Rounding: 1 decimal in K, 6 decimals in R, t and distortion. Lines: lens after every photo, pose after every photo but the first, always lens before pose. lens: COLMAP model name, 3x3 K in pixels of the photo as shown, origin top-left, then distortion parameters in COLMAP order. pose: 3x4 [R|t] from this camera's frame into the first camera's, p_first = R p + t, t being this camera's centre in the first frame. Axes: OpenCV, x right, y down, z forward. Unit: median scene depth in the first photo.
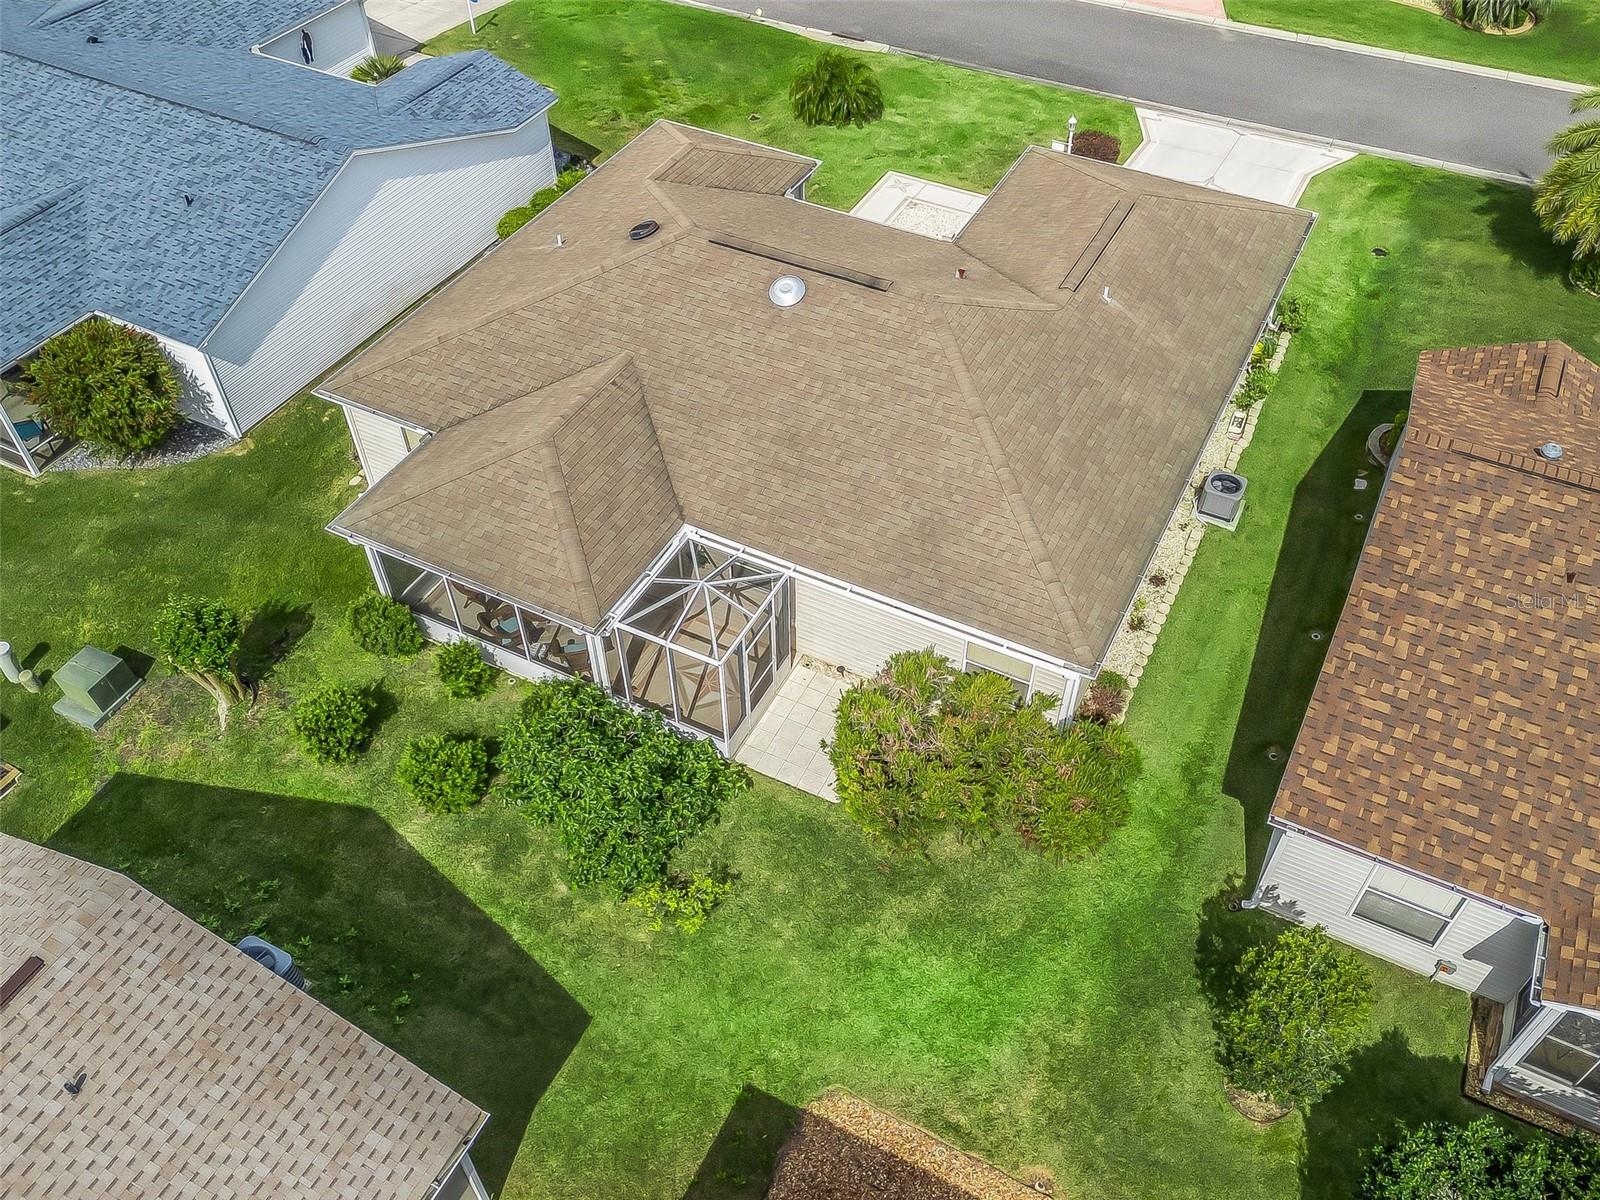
lens RADIAL K [[1210.3, 0, 819.8], [0, 1210.3, 628.5], [0, 0, 1]] dist [0.065252, -0.059718]
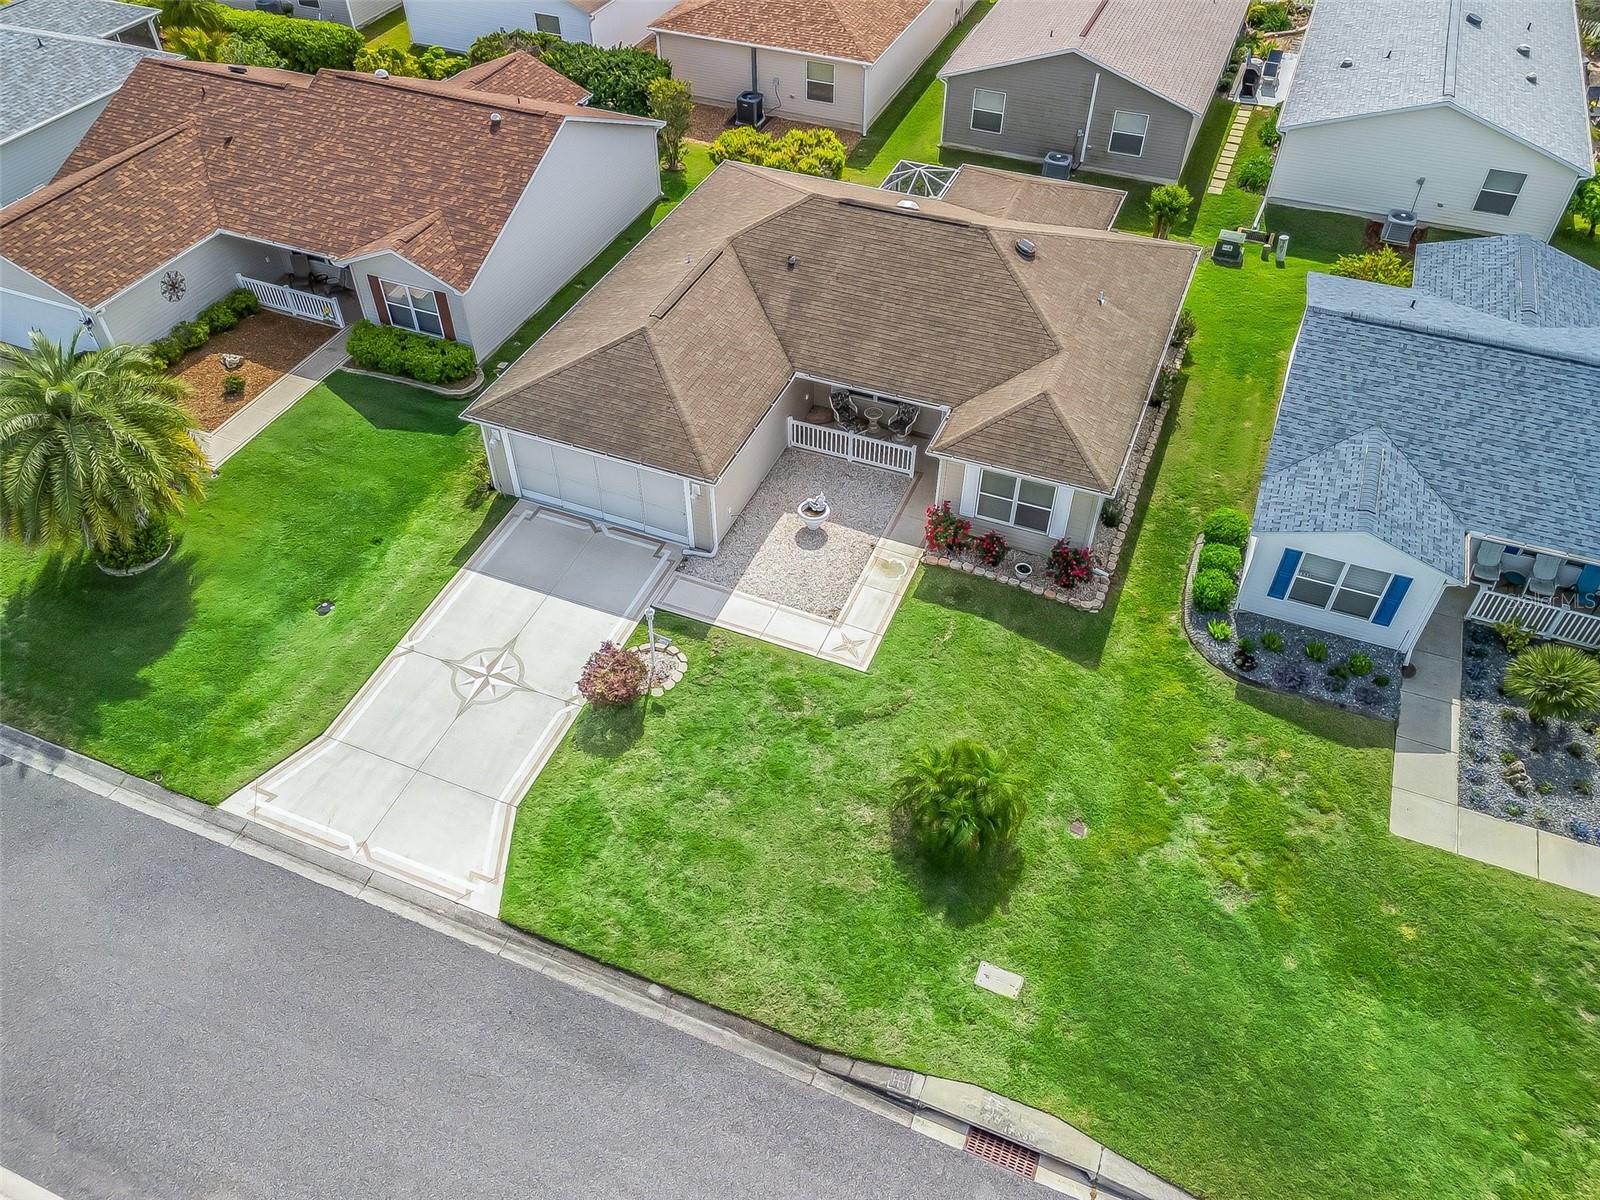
lens RADIAL K [[1210.3, 0, 819.8], [0, 1210.3, 628.5], [0, 0, 1]] dist [0.065252, -0.059718]
pose [[-0.995390, 0.055085, -0.078509, 0.251831], [-0.082039, -0.065050, 0.994504, -1.981026], [0.049676, 0.996360, 0.069269, 1.539937]]
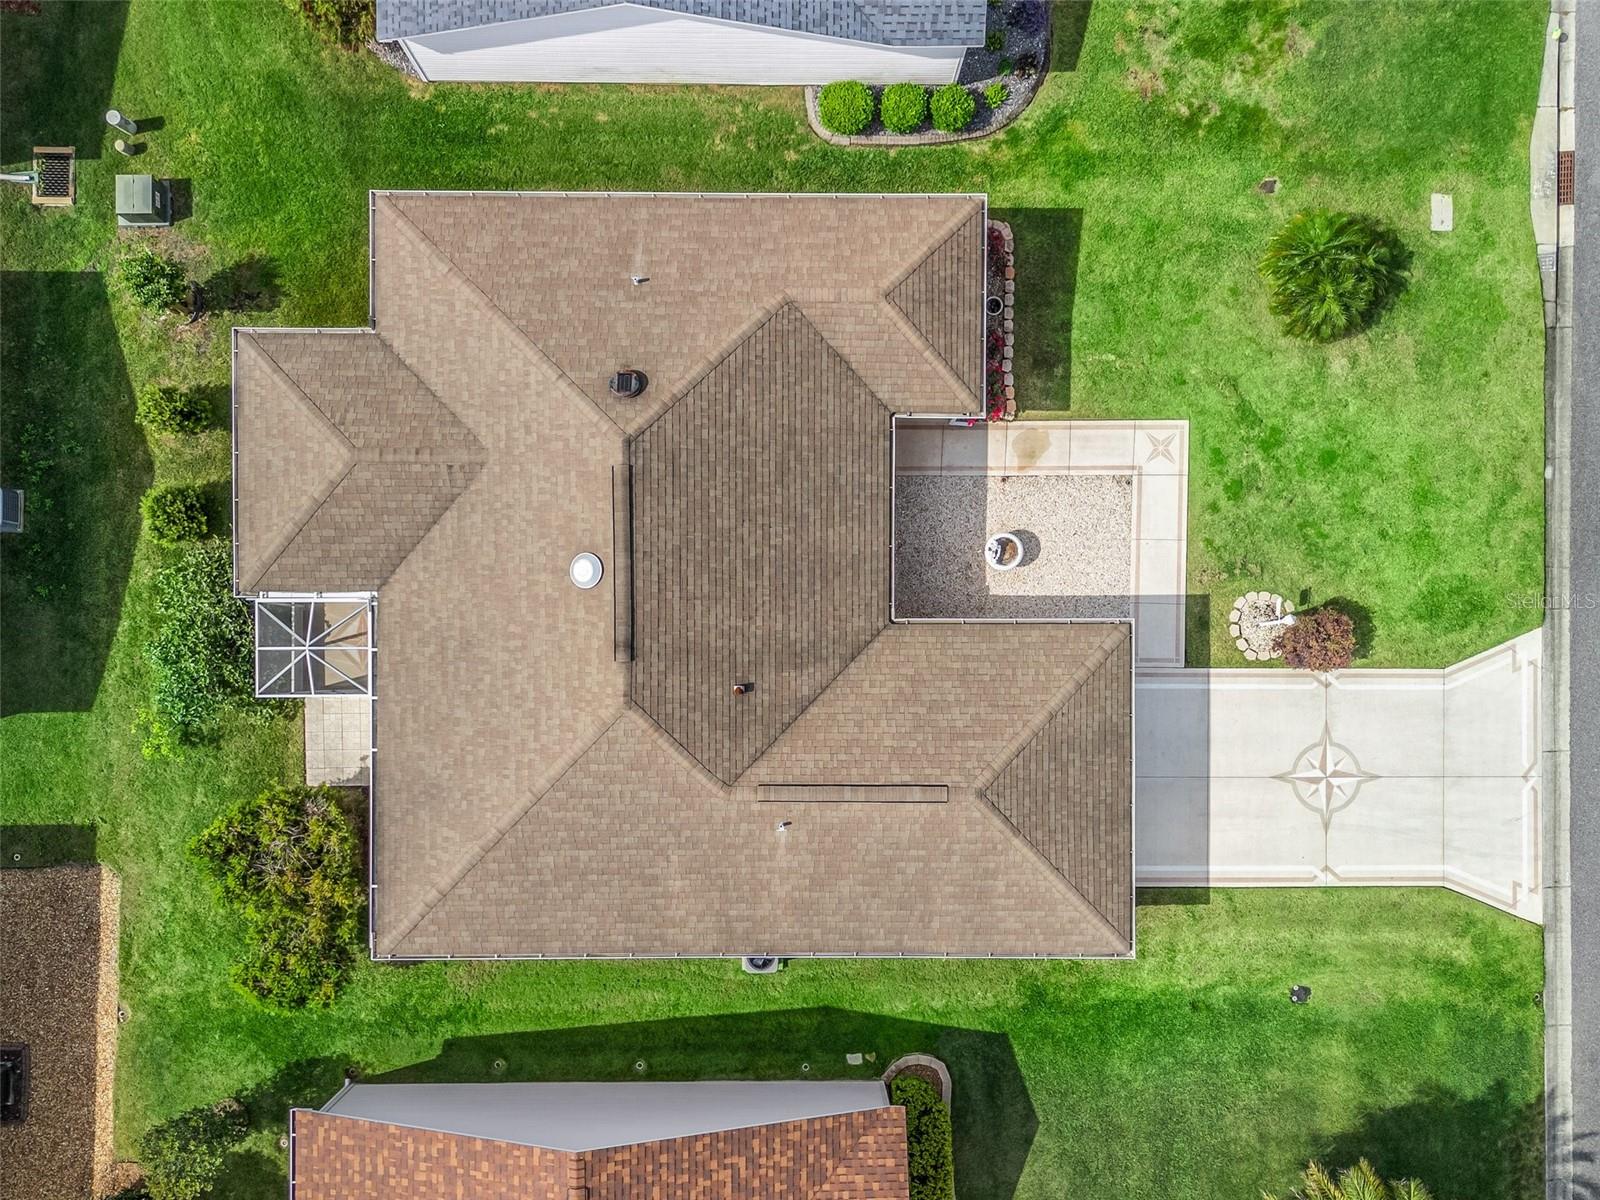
lens RADIAL K [[1327.2, 0, 862.6], [0, 1327.2, 609.8], [0, 0, 1]] dist [-0.000972, 0.055447]
pose [[0.454083, 0.890915, -0.008968, 0.132046], [-0.674932, 0.350536, 0.649301, -1.269061], [0.581615, -0.288783, 0.760479, 0.297143]]
